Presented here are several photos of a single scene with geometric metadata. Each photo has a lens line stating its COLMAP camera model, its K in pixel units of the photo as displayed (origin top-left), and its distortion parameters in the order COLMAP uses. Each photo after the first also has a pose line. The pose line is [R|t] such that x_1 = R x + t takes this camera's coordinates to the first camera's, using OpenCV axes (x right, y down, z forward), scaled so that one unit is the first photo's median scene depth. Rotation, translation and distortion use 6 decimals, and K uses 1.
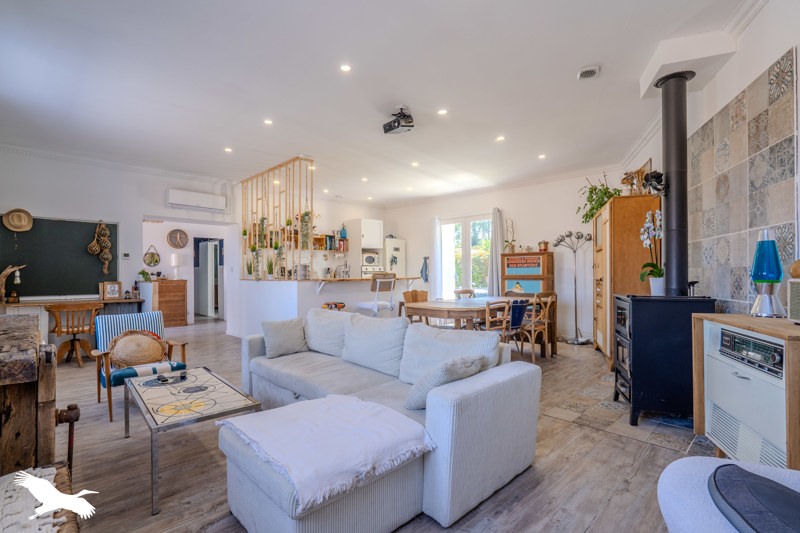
lens RADIAL K [[368.9, 0, 385.5], [0, 368.9, 269.4], [0, 0, 1]] dist [0.000286, 0.000012]
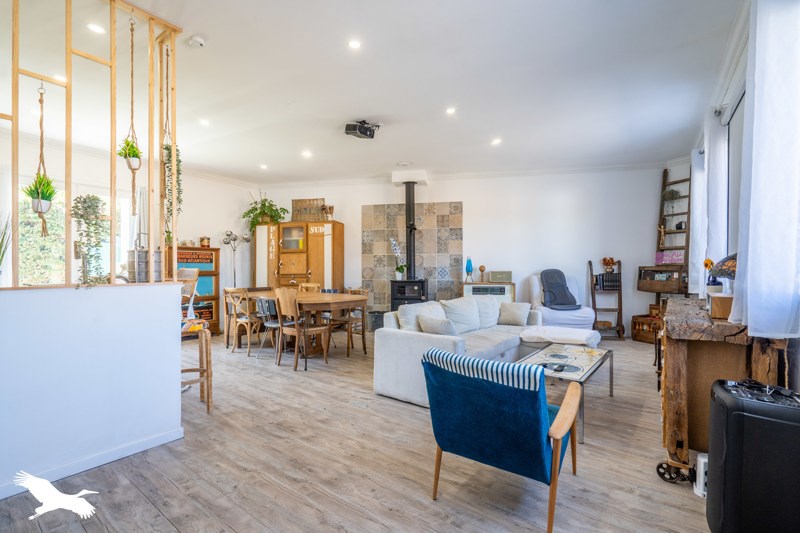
lens RADIAL K [[368.9, 0, 385.5], [0, 368.9, 269.4], [0, 0, 1]] dist [0.000286, 0.000012]
pose [[-0.149383, -0.001393, 0.988778, -1.504564], [-0.012259, 0.999925, -0.000443, 0.012476], [-0.988703, -0.012188, -0.149389, 1.582499]]
